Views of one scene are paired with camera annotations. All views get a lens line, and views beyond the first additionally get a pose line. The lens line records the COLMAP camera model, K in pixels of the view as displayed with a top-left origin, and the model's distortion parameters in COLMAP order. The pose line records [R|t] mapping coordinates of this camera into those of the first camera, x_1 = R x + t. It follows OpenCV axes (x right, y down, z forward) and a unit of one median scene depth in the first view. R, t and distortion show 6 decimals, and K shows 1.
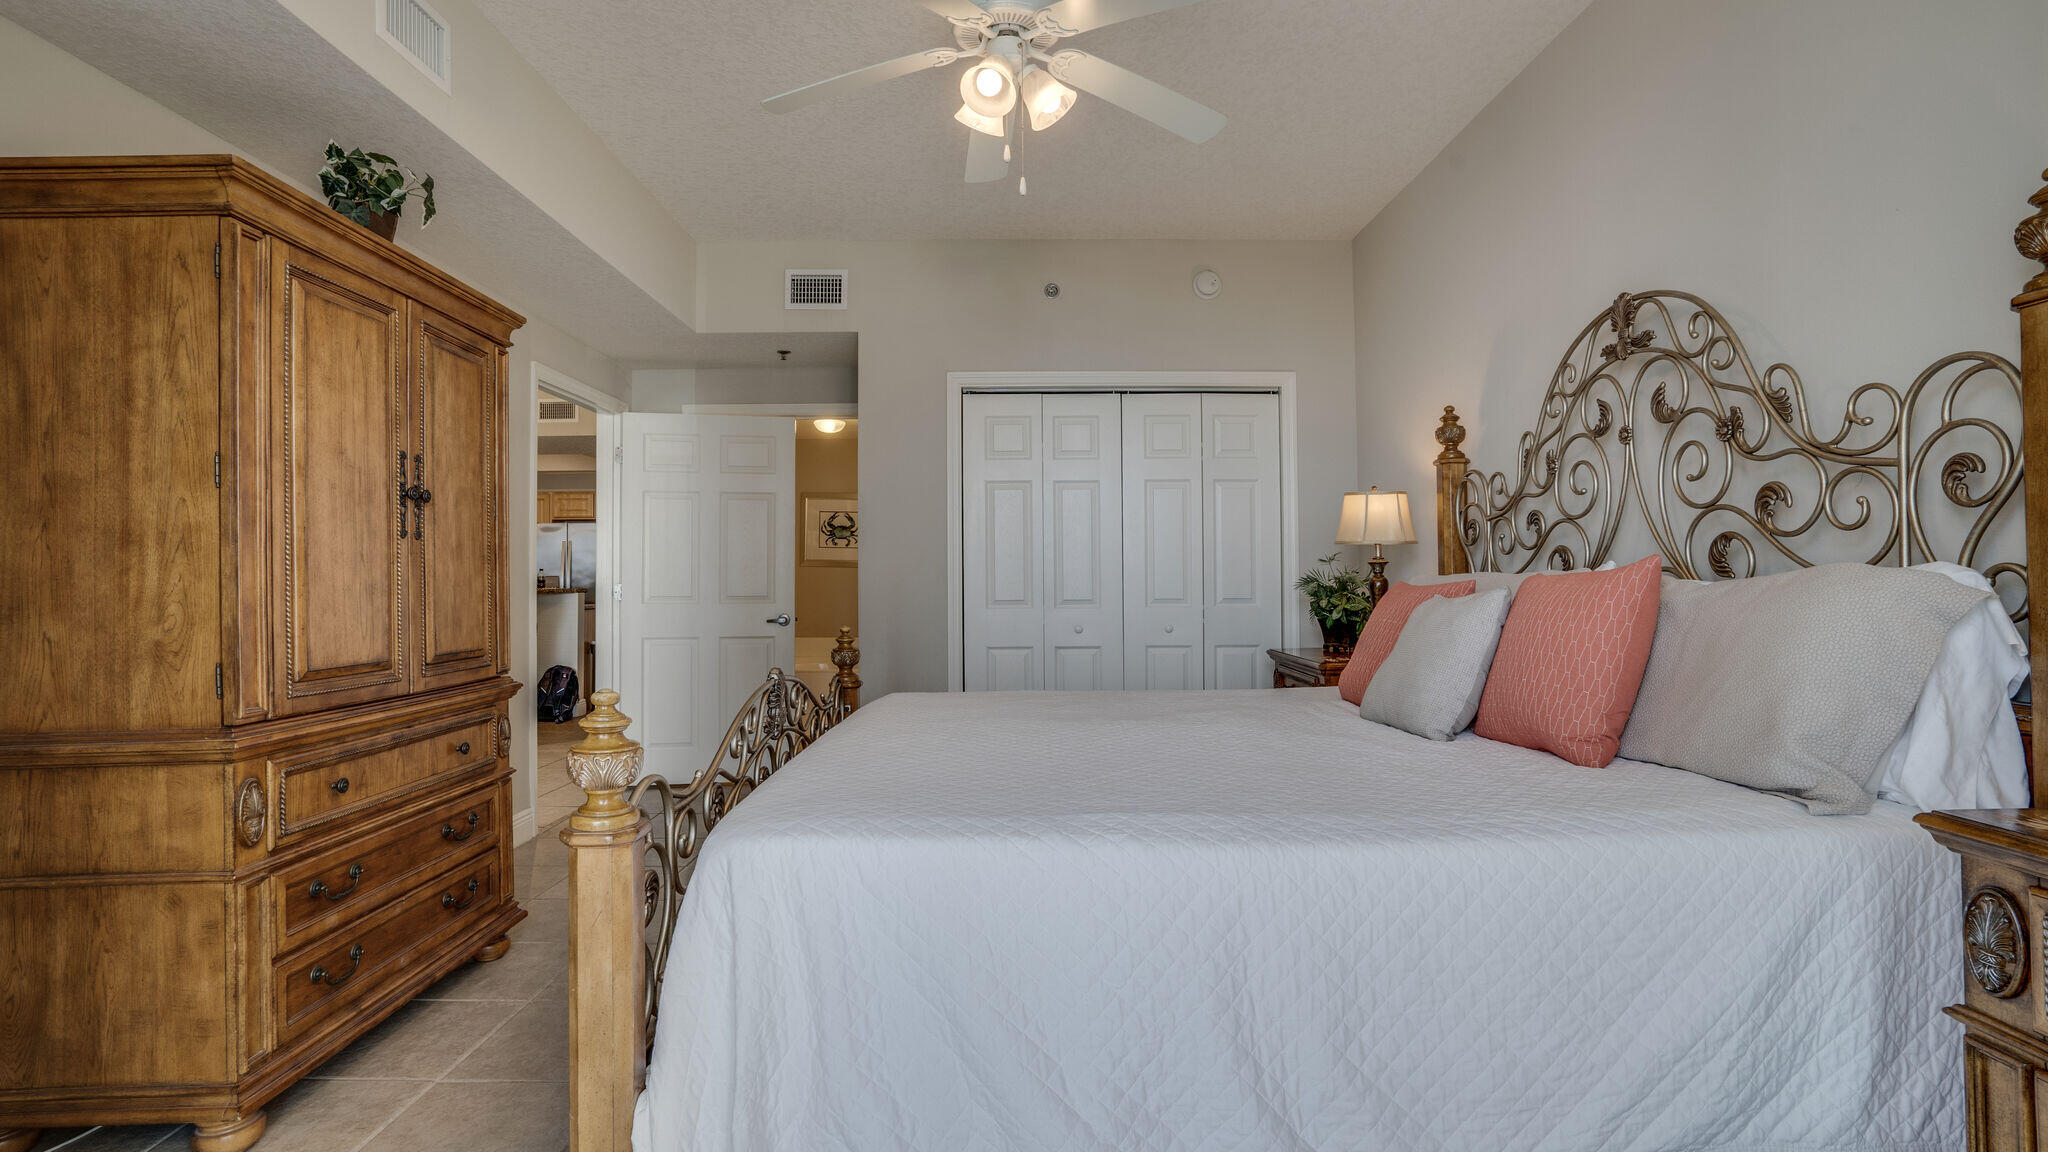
lens RADIAL K [[945.5, 0, 1013.5], [0, 945.5, 582.2], [0, 0, 1]] dist [-0.050466, 0.025544]
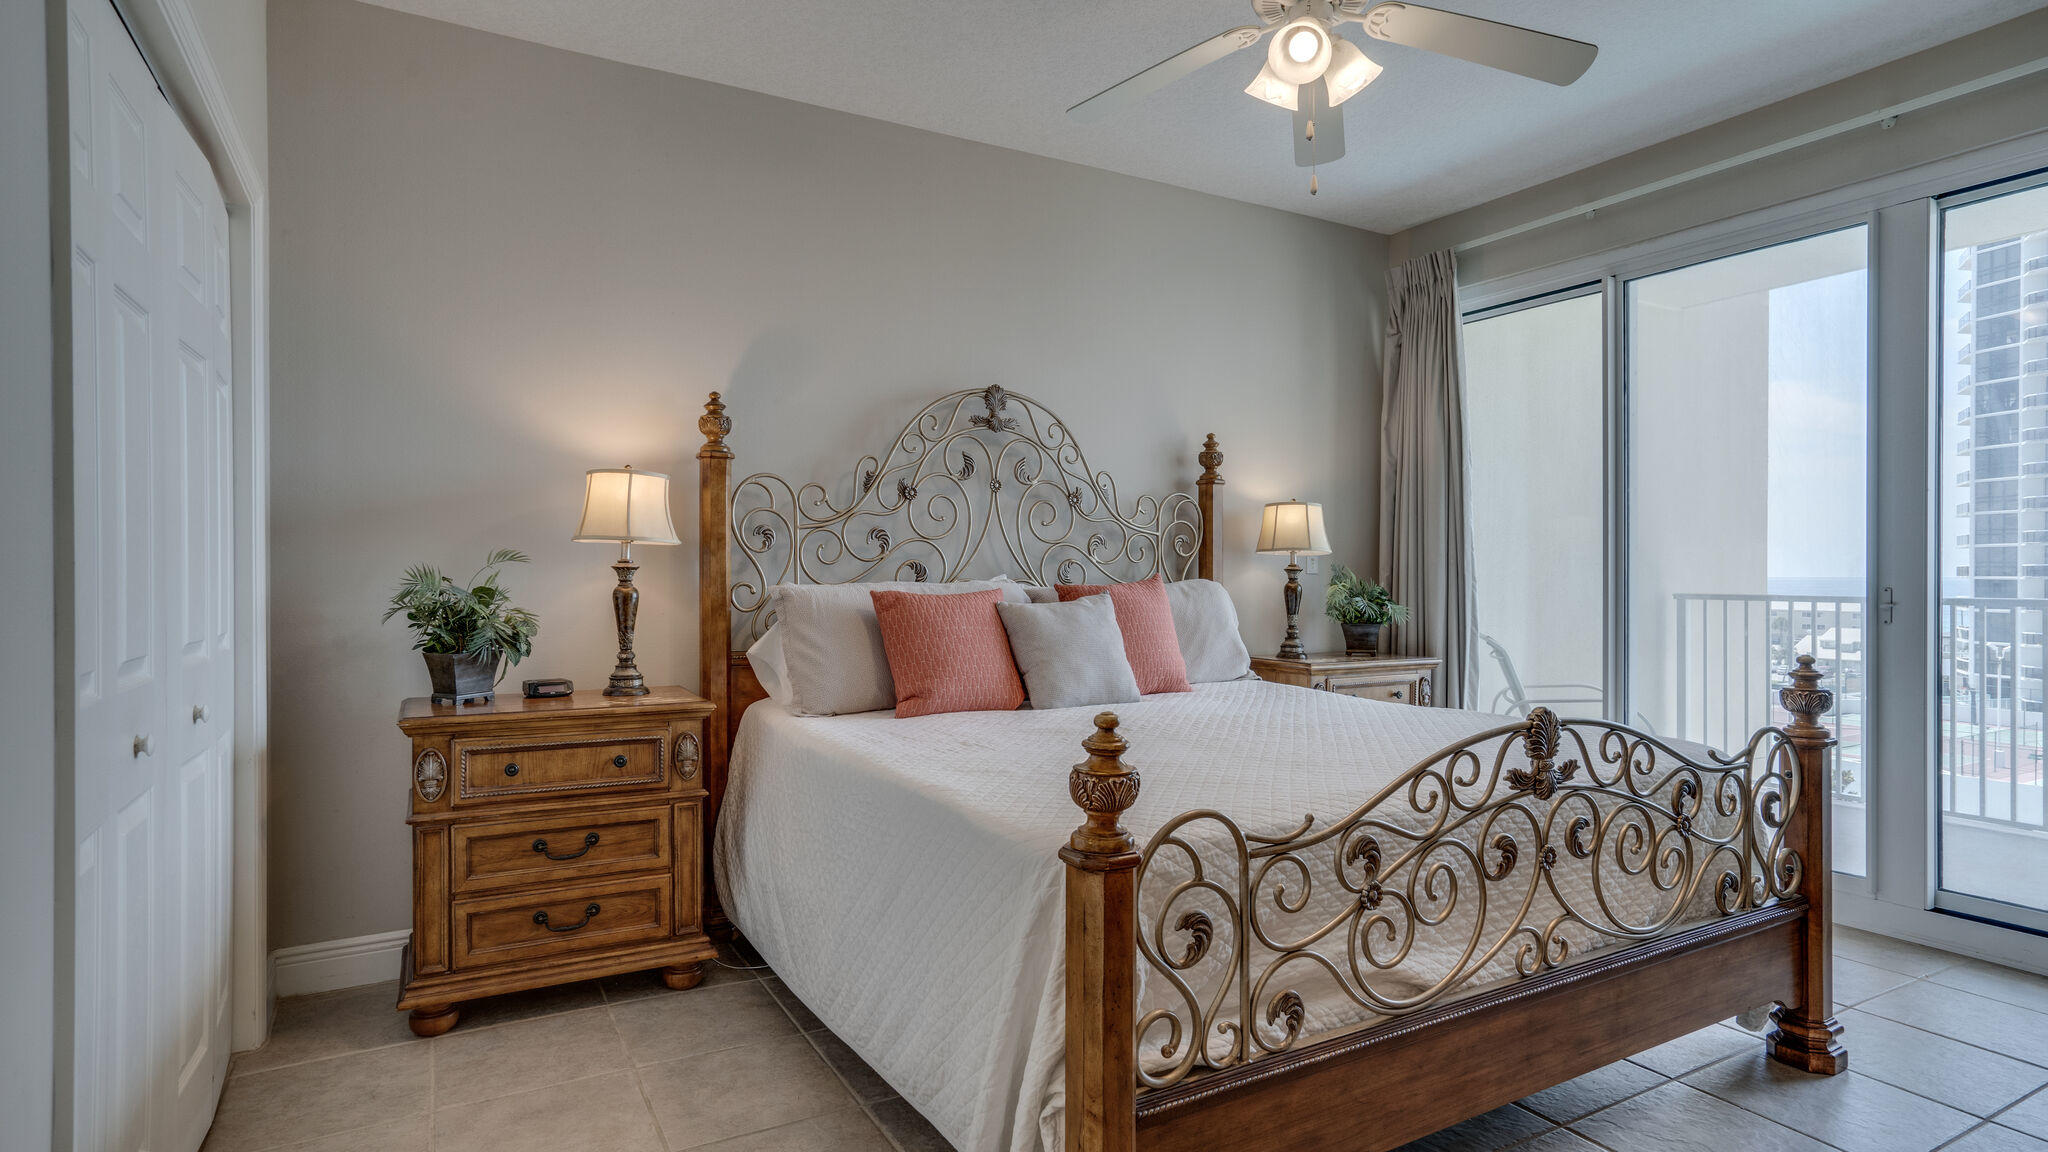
lens RADIAL K [[1047.2, 0, 1019.3], [0, 1047.2, 579.6], [0, 0, 1]] dist [-0.042378, 0.030806]
pose [[-0.465554, 0.000378, 0.885019, -0.803310], [-0.000861, 0.999999, -0.000880, -0.014150], [-0.885019, -0.001171, -0.465553, 1.786083]]
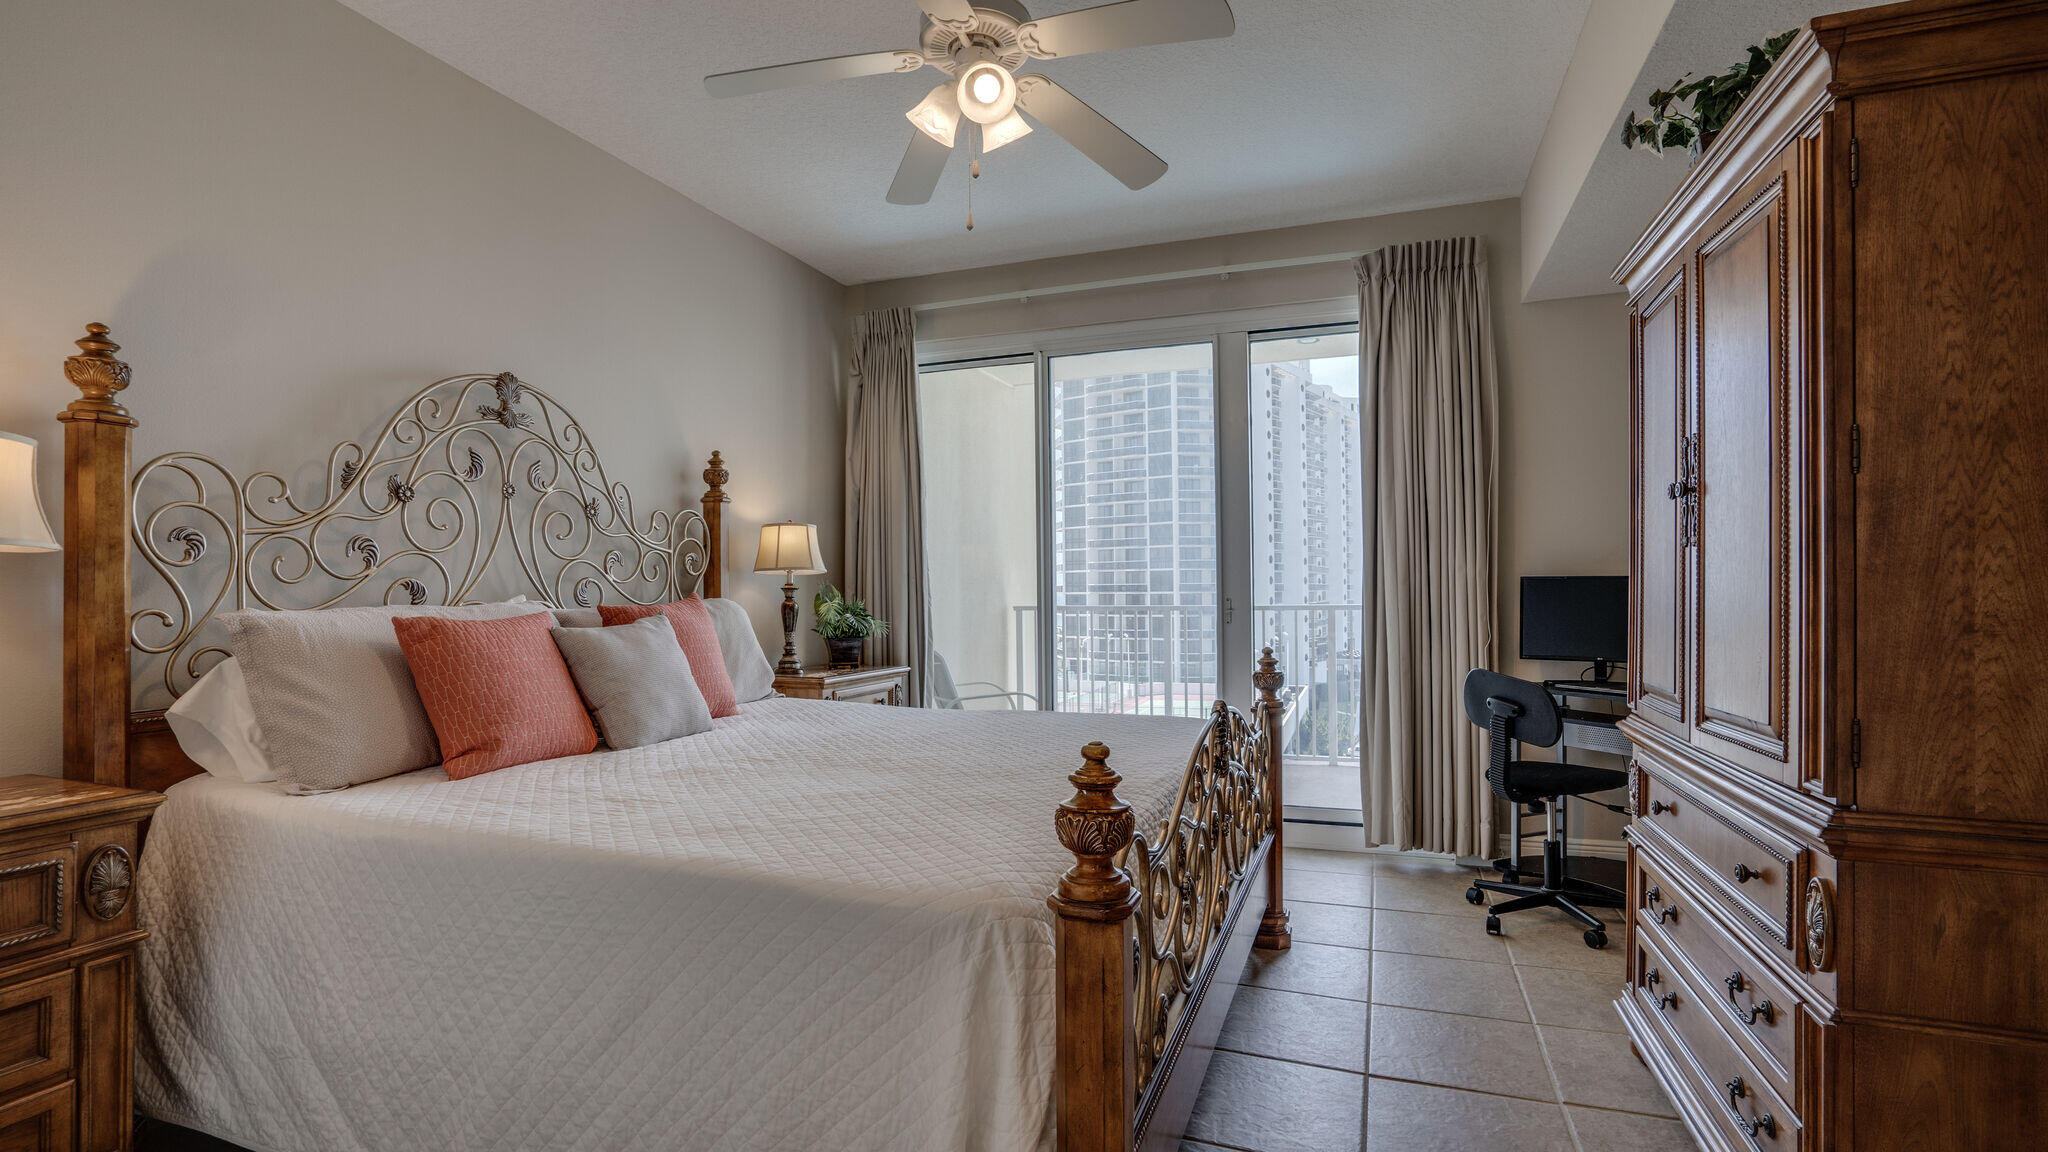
lens RADIAL K [[945.5, 0, 1013.5], [0, 945.5, 582.2], [0, 0, 1]] dist [-0.050466, 0.025544]
pose [[-0.920516, 0.017192, 0.390327, -0.431908], [0.012344, 0.999812, -0.014926, -0.014229], [-0.390510, -0.008921, -0.920555, 1.936483]]
